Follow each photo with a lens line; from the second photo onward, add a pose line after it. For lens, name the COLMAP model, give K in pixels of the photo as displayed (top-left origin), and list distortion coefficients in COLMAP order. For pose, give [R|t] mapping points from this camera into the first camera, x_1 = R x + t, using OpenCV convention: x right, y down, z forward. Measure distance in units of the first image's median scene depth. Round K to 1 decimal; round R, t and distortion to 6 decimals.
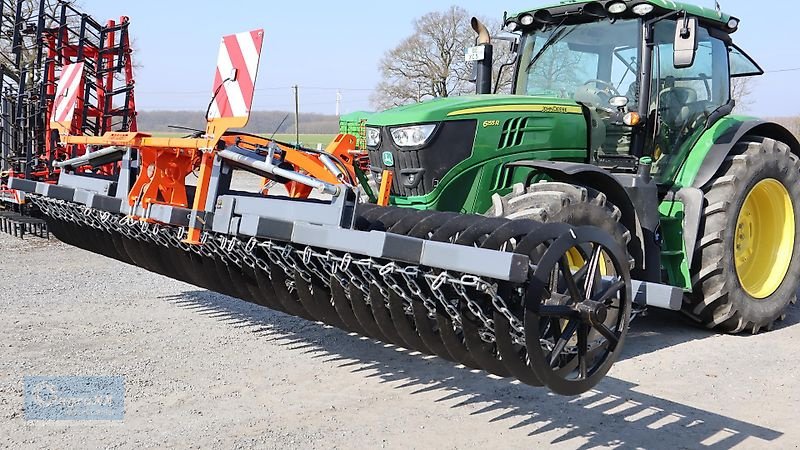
lens RADIAL K [[809.7, 0, 388.8], [0, 809.7, 225.2], [0, 0, 1]] dist [-0.017059, 0.000000]
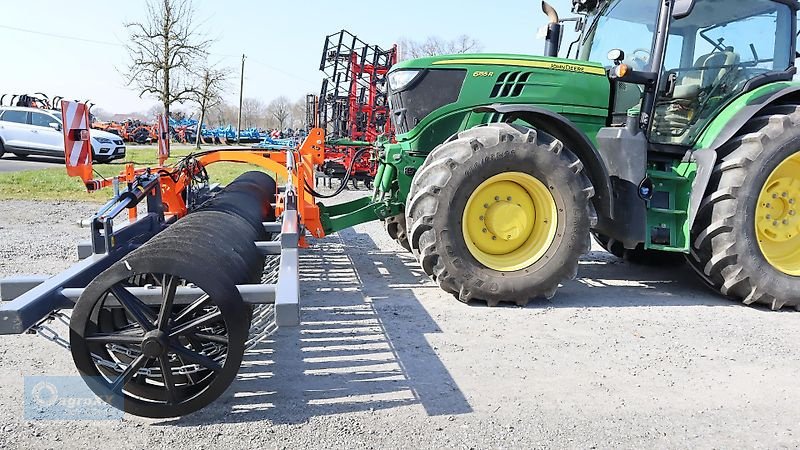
lens RADIAL K [[562.5, 0, 396.8], [0, 562.5, 225.2], [0, 0, 1]] dist [-0.105410, 0.029764]
pose [[0.880278, 0.103471, -0.463039, 0.356739], [-0.097951, 0.994539, 0.036025, 0.058104], [0.464238, 0.013643, 0.885606, 0.244460]]
